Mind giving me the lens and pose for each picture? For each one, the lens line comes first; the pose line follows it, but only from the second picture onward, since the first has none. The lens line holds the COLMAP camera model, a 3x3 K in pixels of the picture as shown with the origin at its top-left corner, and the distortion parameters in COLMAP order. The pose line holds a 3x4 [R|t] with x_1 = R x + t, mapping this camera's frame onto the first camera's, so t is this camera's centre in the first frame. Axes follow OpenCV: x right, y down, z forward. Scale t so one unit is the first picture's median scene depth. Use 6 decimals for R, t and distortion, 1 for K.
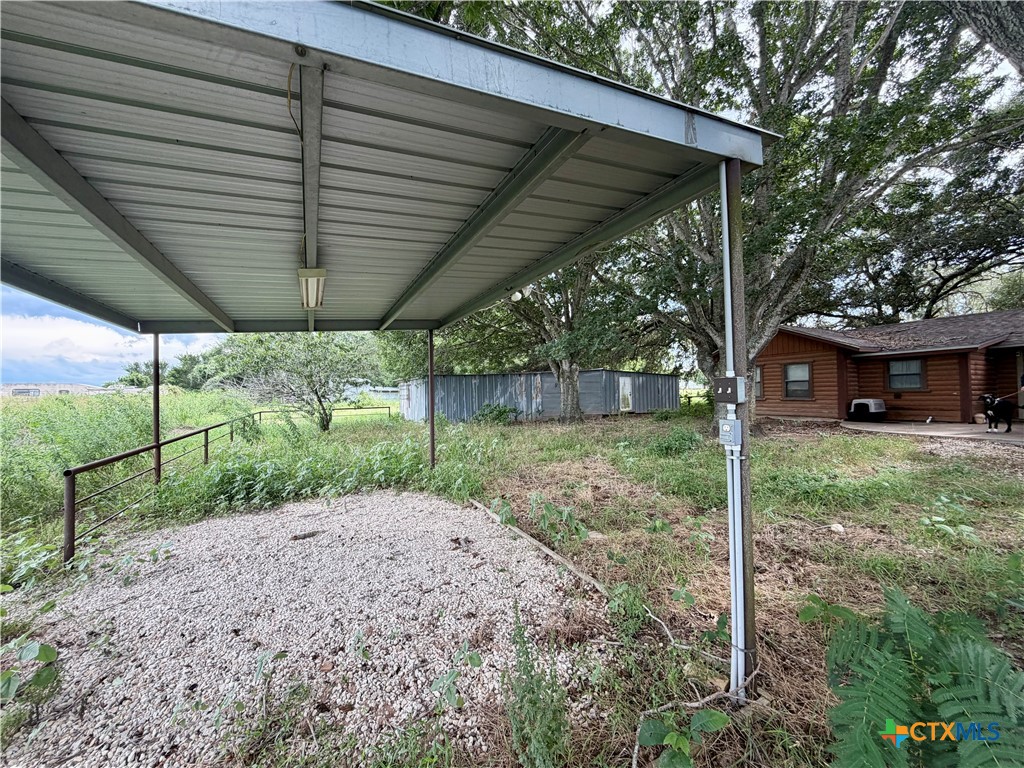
lens RADIAL K [[408.6, 0, 510.3], [0, 408.6, 384.8], [0, 0, 1]] dist [0.000161, 0.000339]
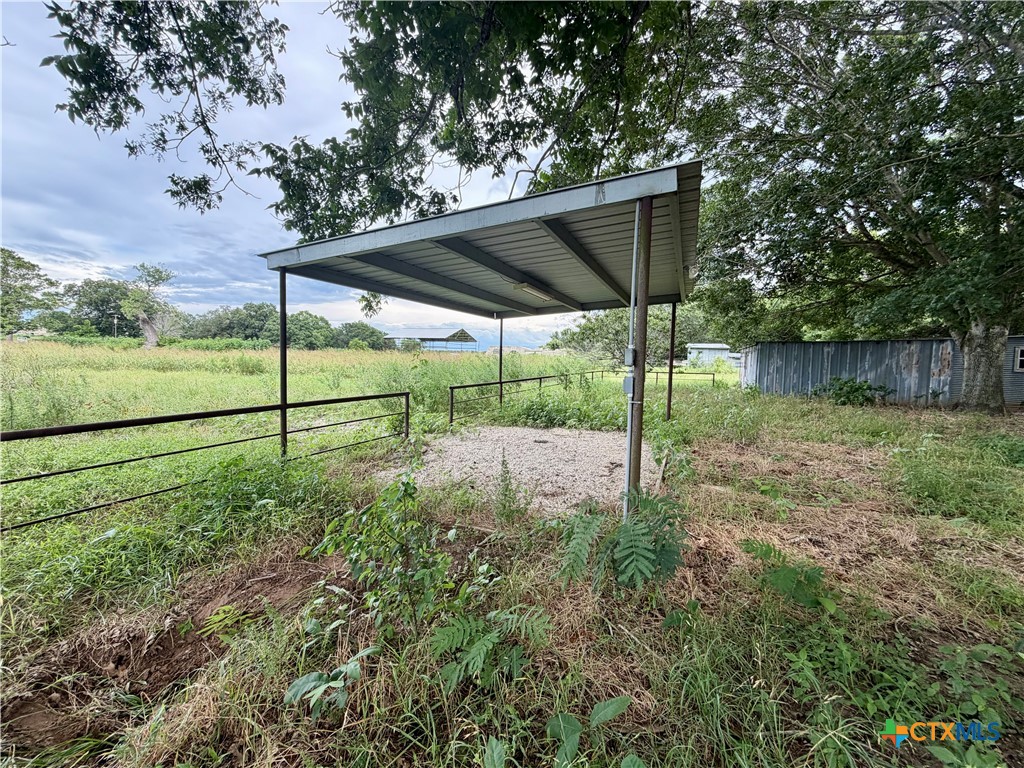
lens RADIAL K [[408.6, 0, 511.0], [0, 408.6, 383.3], [0, 0, 1]] dist [0.000161, 0.000339]
pose [[0.653577, 0.079664, -0.752656, 0.148230], [-0.019288, 0.995875, 0.088659, -0.001907], [0.756614, -0.043428, 0.652418, -0.035926]]
